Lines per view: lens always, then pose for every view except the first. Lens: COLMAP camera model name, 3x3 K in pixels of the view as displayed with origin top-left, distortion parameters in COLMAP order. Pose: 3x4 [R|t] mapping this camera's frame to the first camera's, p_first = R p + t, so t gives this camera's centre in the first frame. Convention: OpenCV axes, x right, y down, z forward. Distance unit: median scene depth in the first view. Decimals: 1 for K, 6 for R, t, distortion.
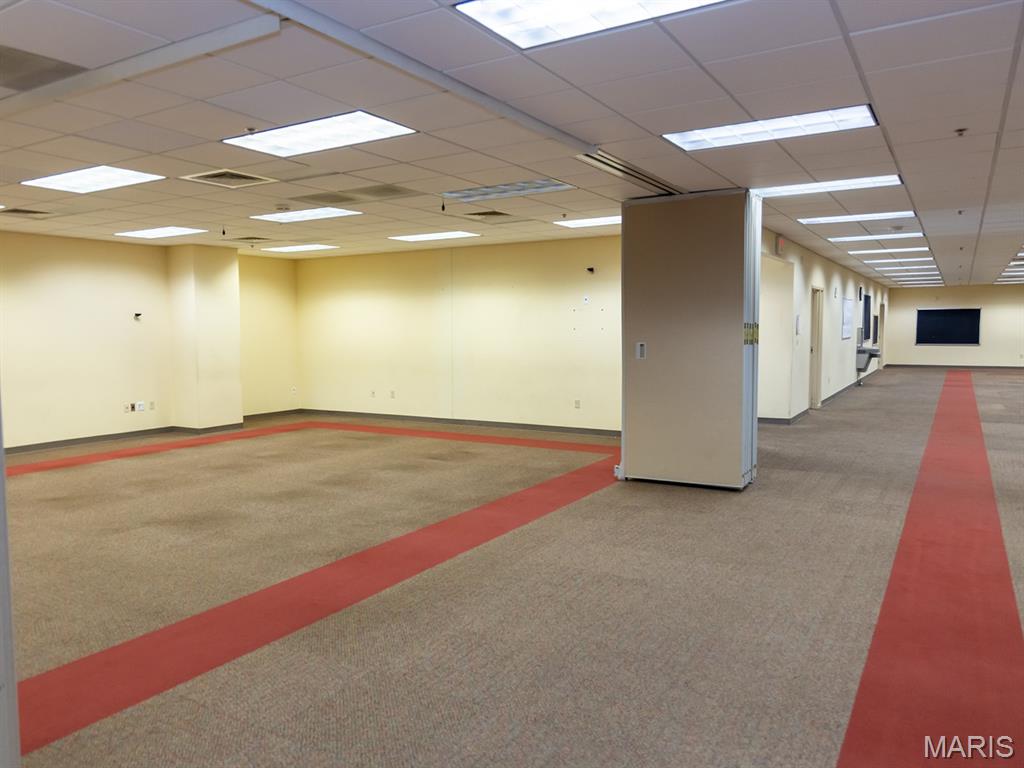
lens RADIAL K [[767.6, 0, 505.6], [0, 767.6, 390.3], [0, 0, 1]] dist [0.016856, -0.006578]
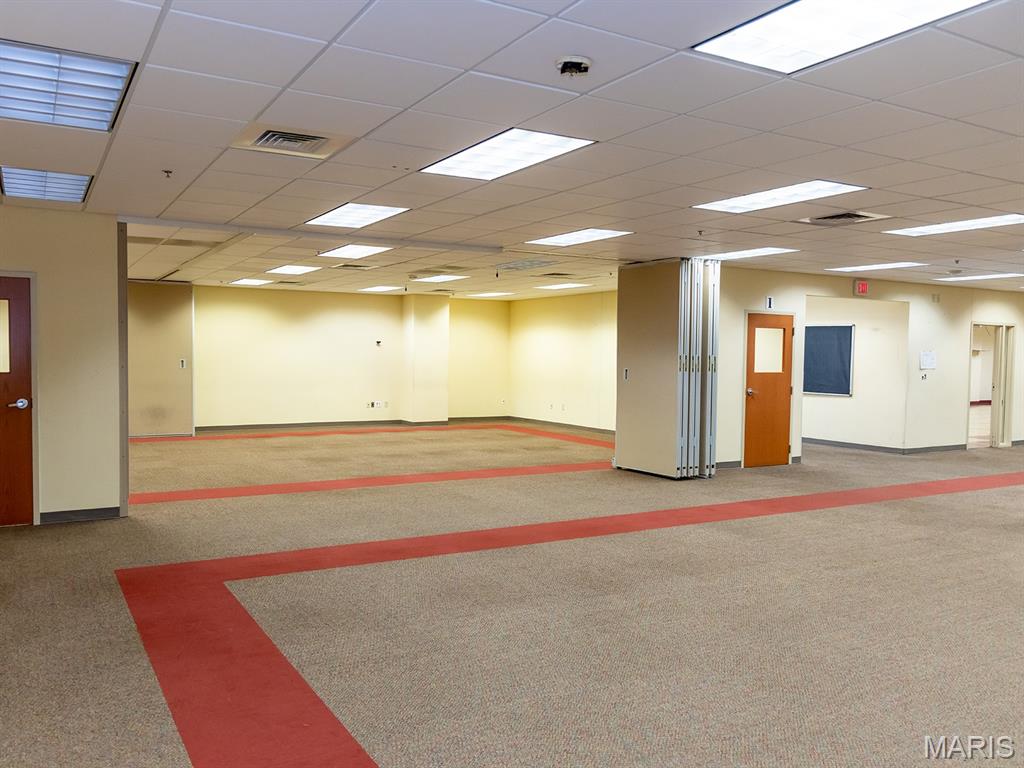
lens RADIAL K [[825.1, 0, 505.3], [0, 825.1, 387.9], [0, 0, 1]] dist [-0.003216, 0.000415]
pose [[0.887370, 0.039526, -0.459360, 0.466837], [-0.058418, 0.997928, -0.026981, 0.018395], [0.457342, 0.050777, 0.887840, -0.288459]]
